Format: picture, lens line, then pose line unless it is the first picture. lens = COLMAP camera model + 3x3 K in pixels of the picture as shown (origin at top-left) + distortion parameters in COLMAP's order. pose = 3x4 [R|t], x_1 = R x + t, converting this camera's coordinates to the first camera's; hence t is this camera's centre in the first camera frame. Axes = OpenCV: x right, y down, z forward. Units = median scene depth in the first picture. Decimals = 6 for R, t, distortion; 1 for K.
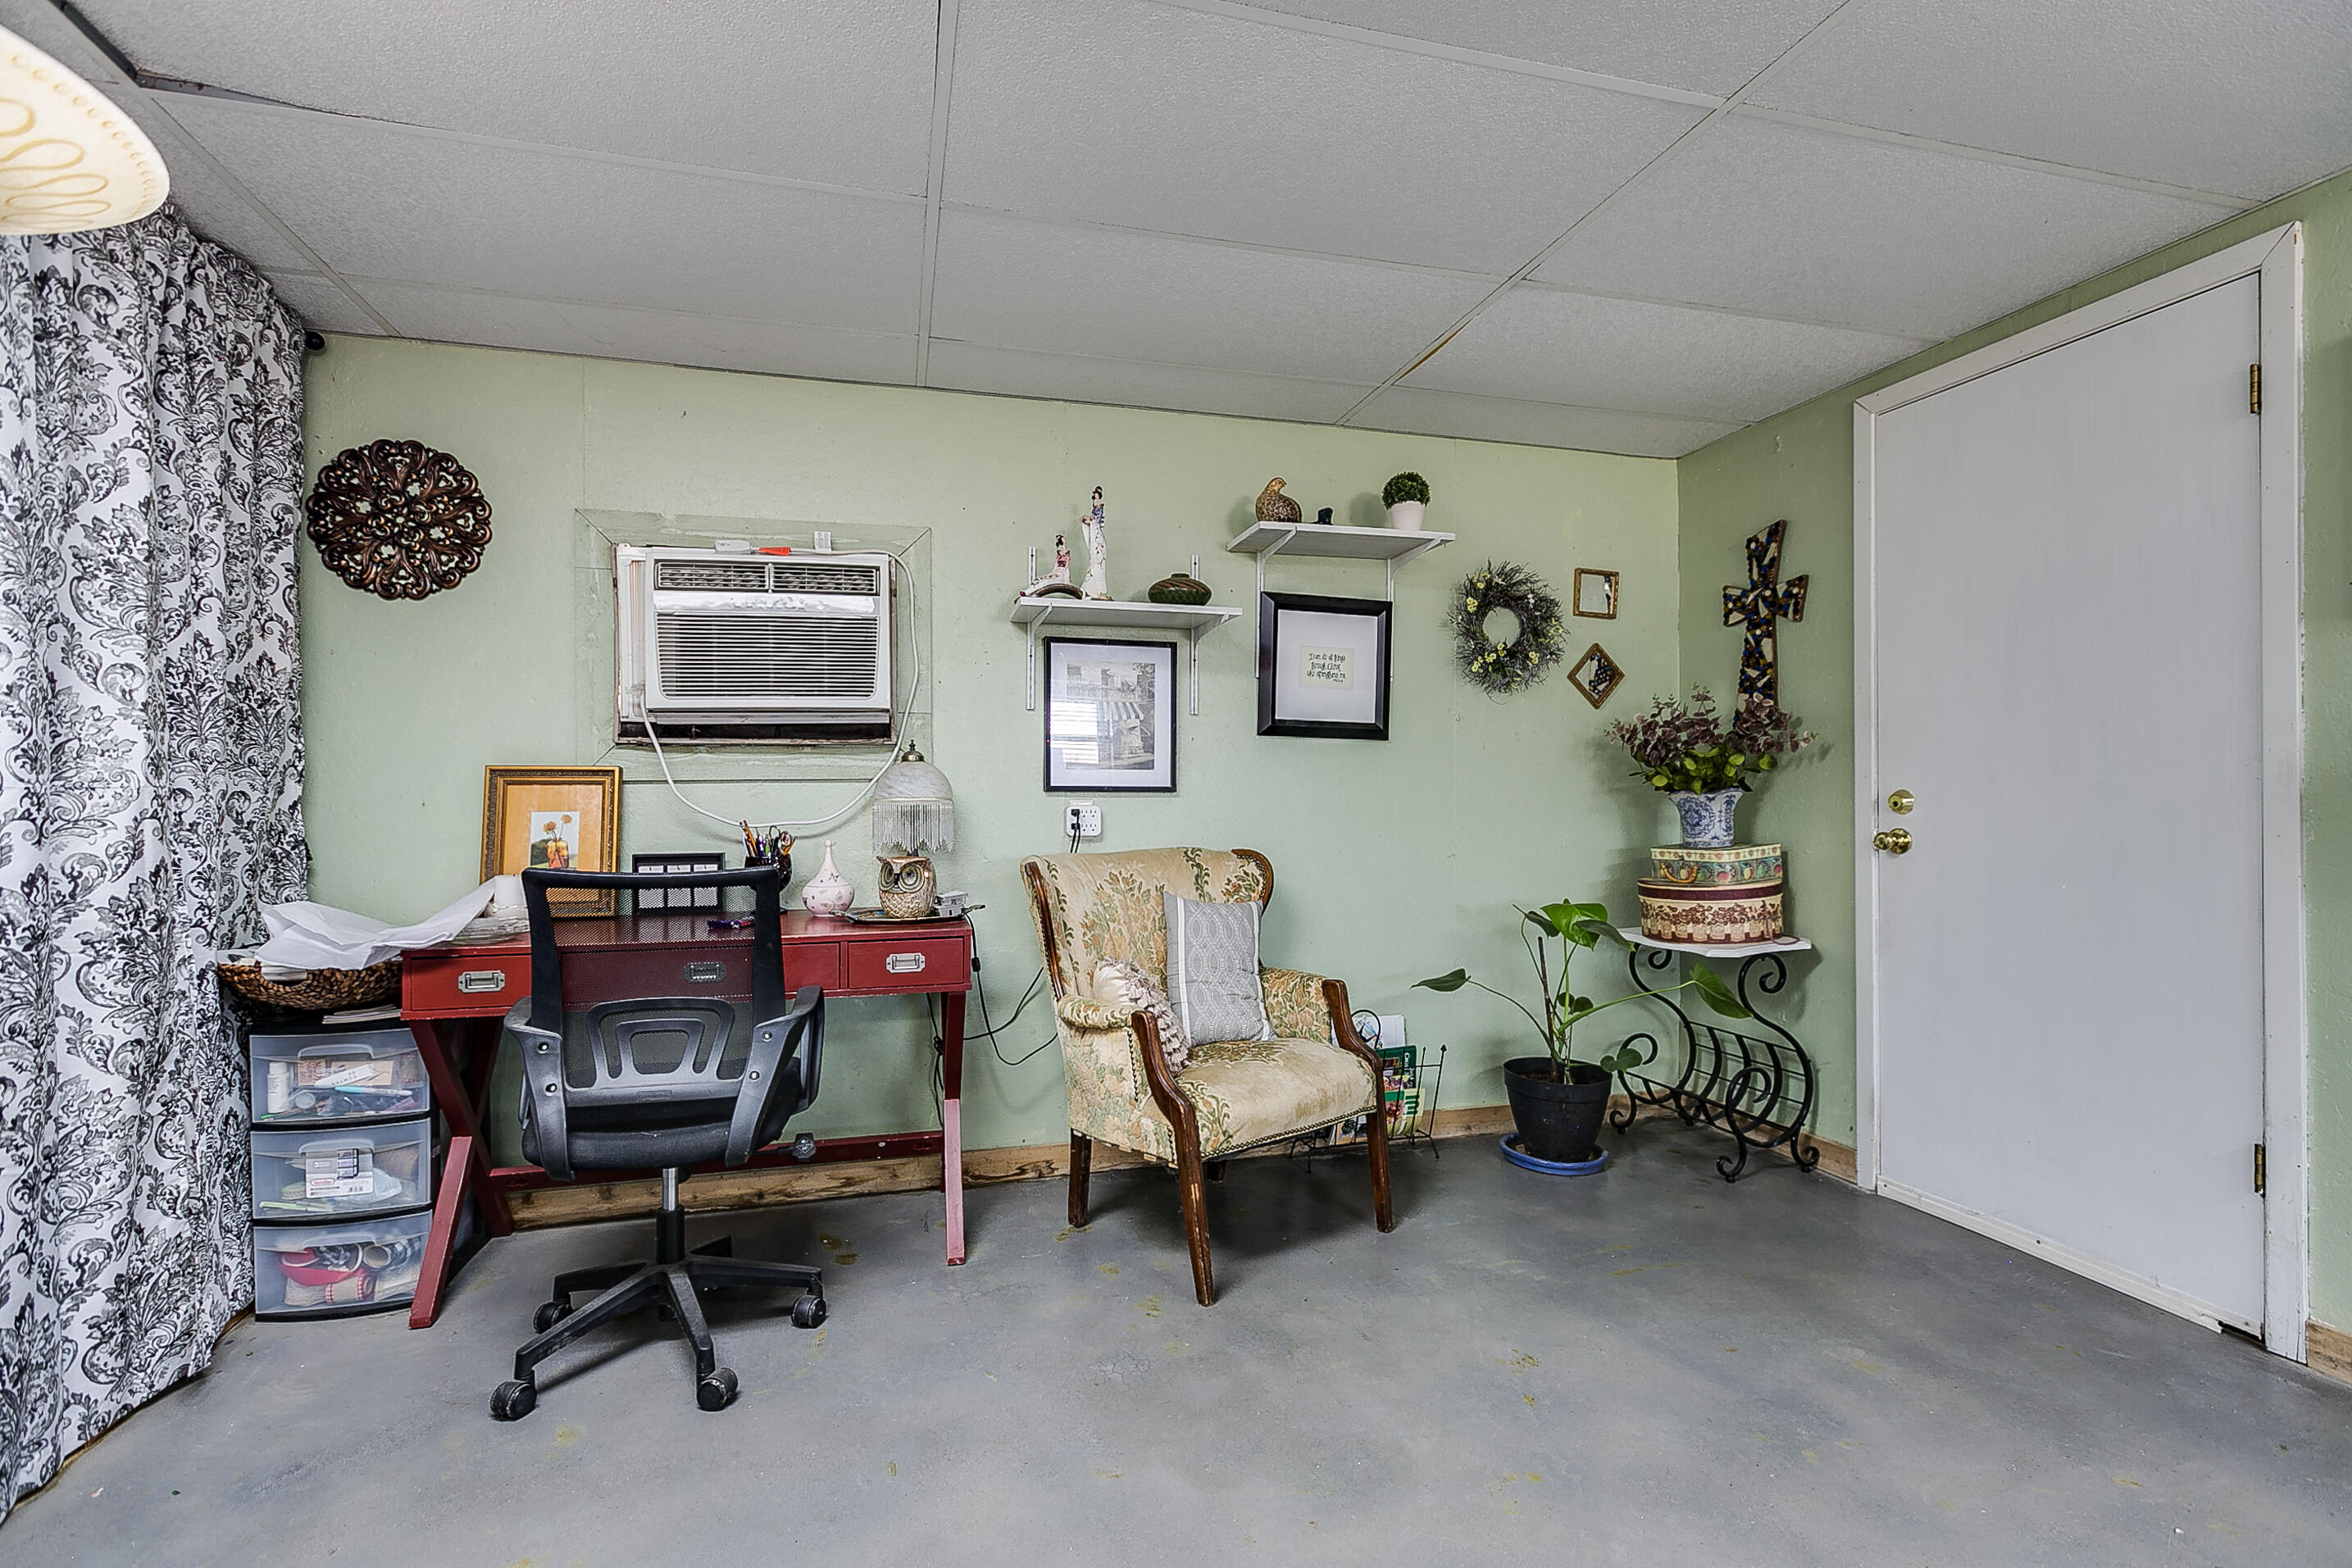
lens RADIAL K [[1070.9, 0, 1165.7], [0, 1070.9, 781.0], [0, 0, 1]] dist [-0.003198, 0.000043]
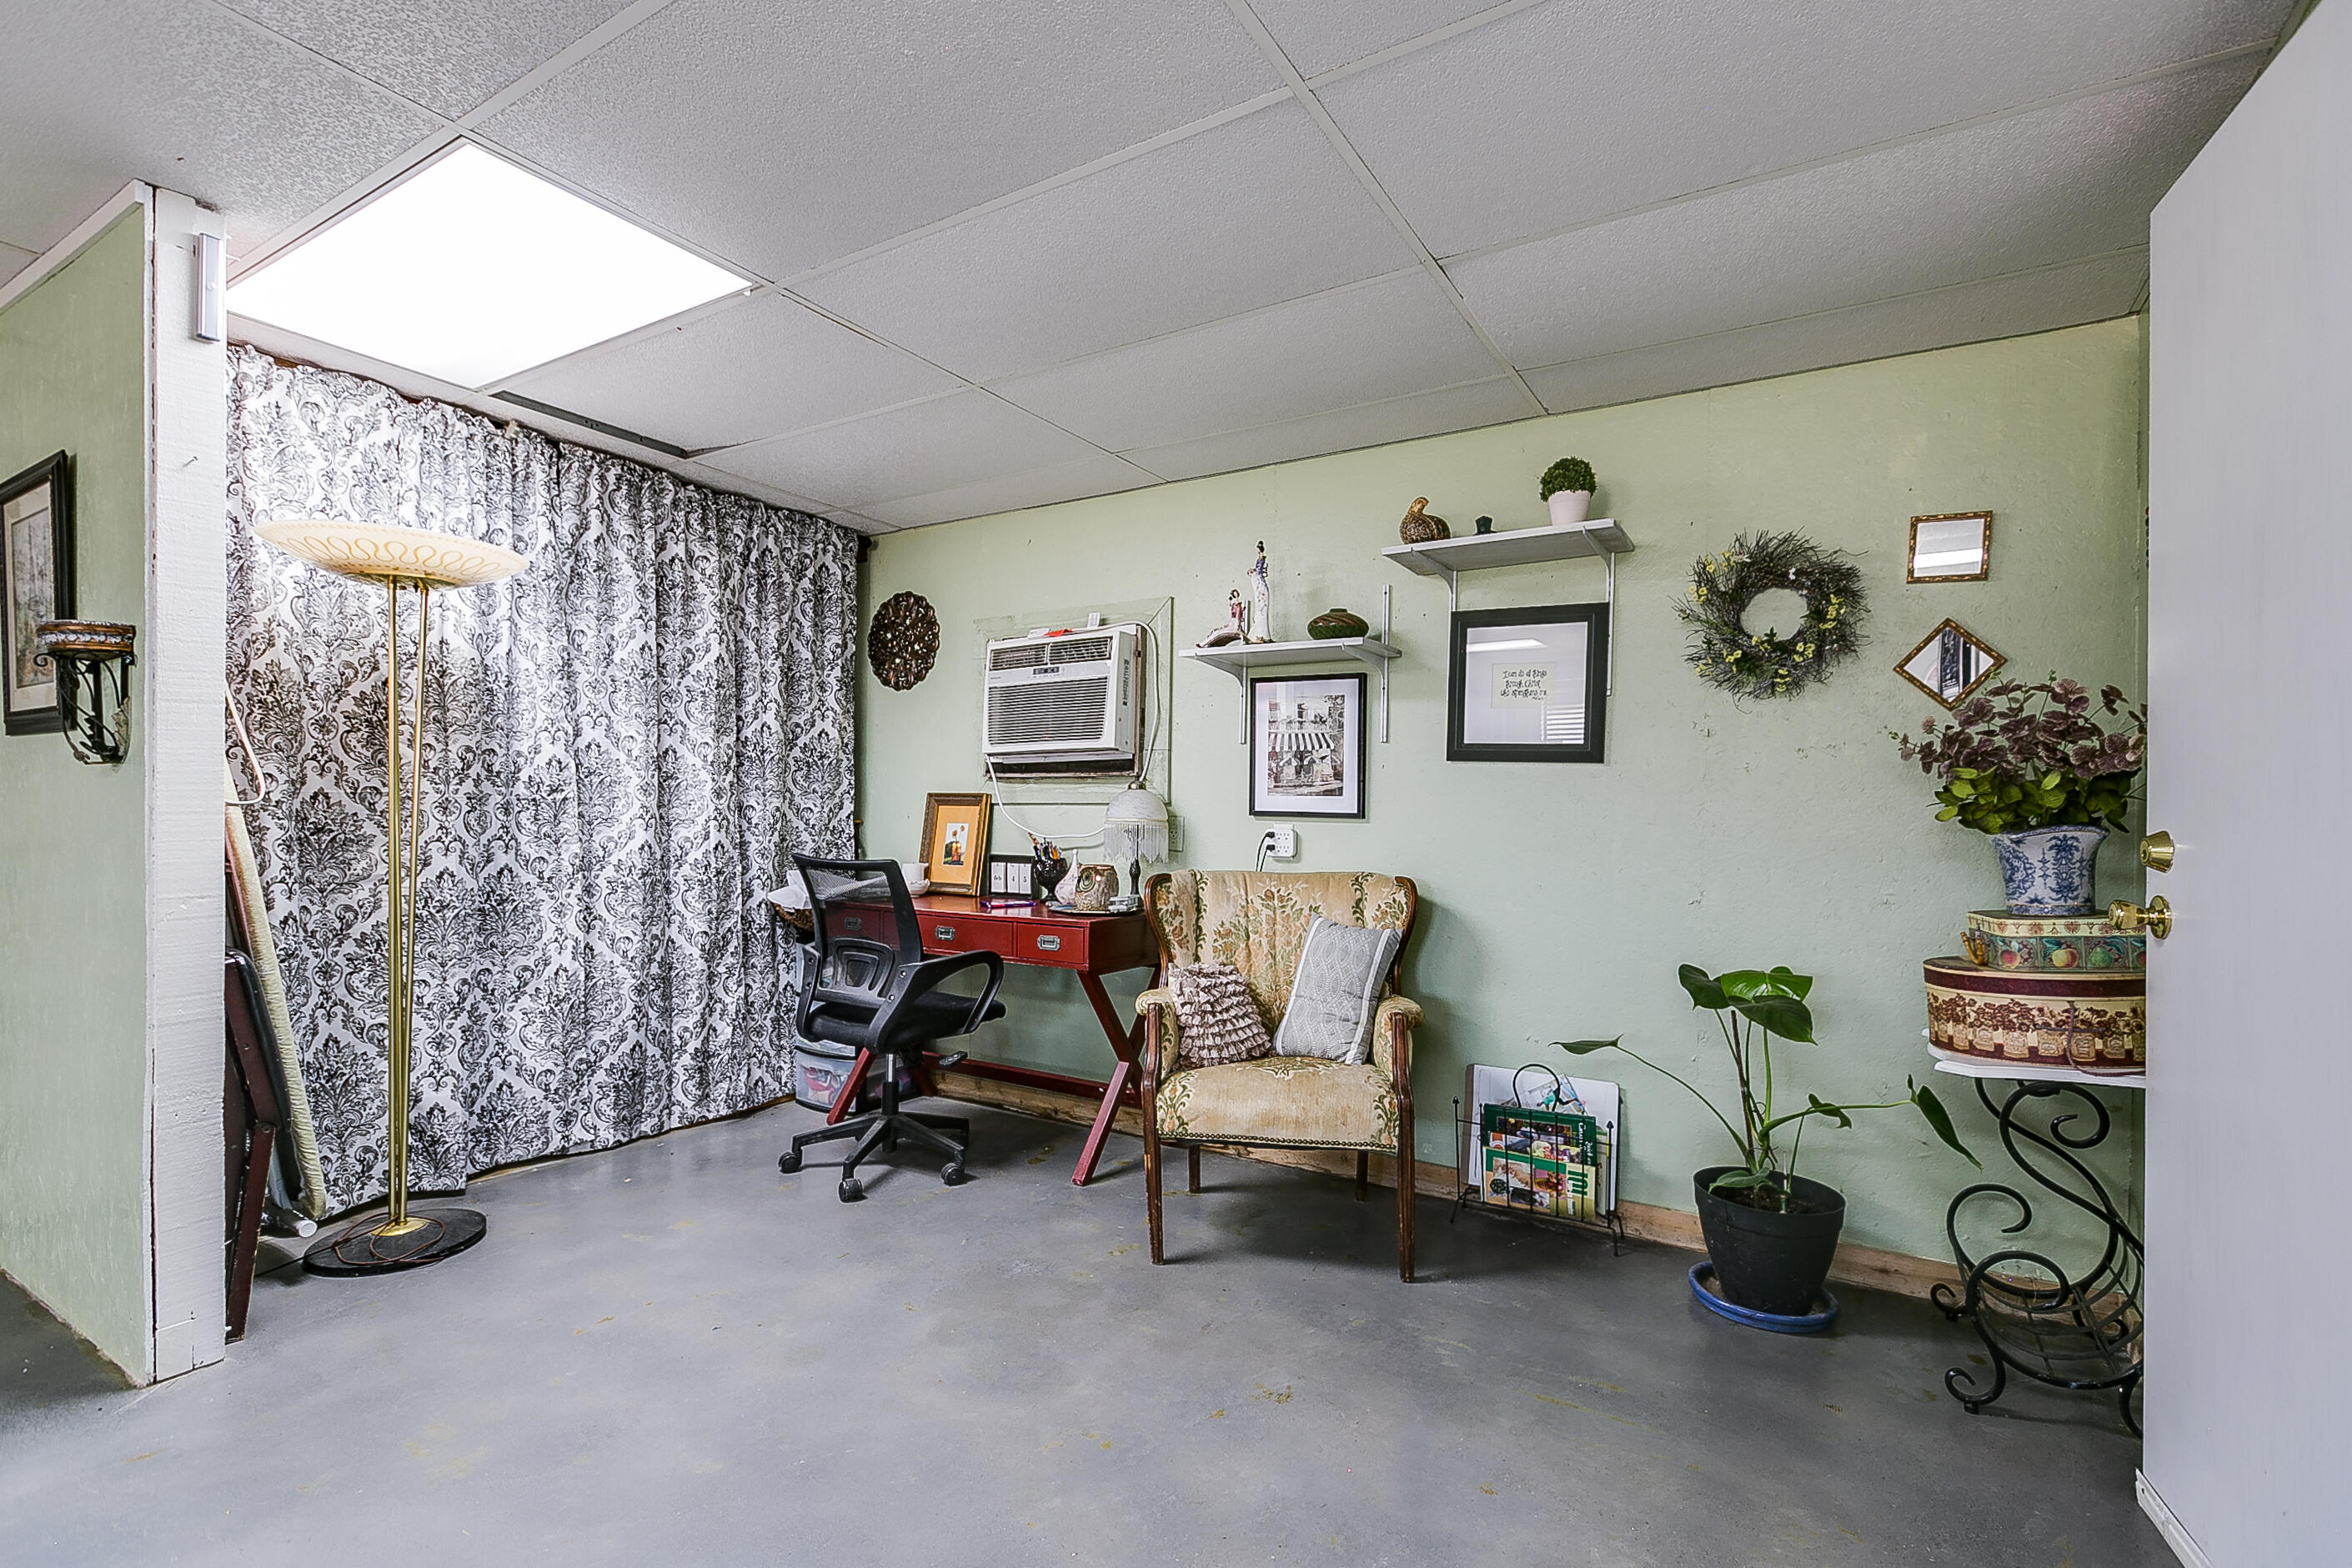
lens RADIAL K [[1070.9, 0, 1150.4], [0, 1070.9, 796.3], [0, 0, 1]] dist [-0.003198, 0.000043]
pose [[0.678058, 0.001499, -0.735007, 0.699834], [-0.009199, 0.999937, -0.006447, -0.002244], [0.734951, 0.011133, 0.678029, 0.170577]]
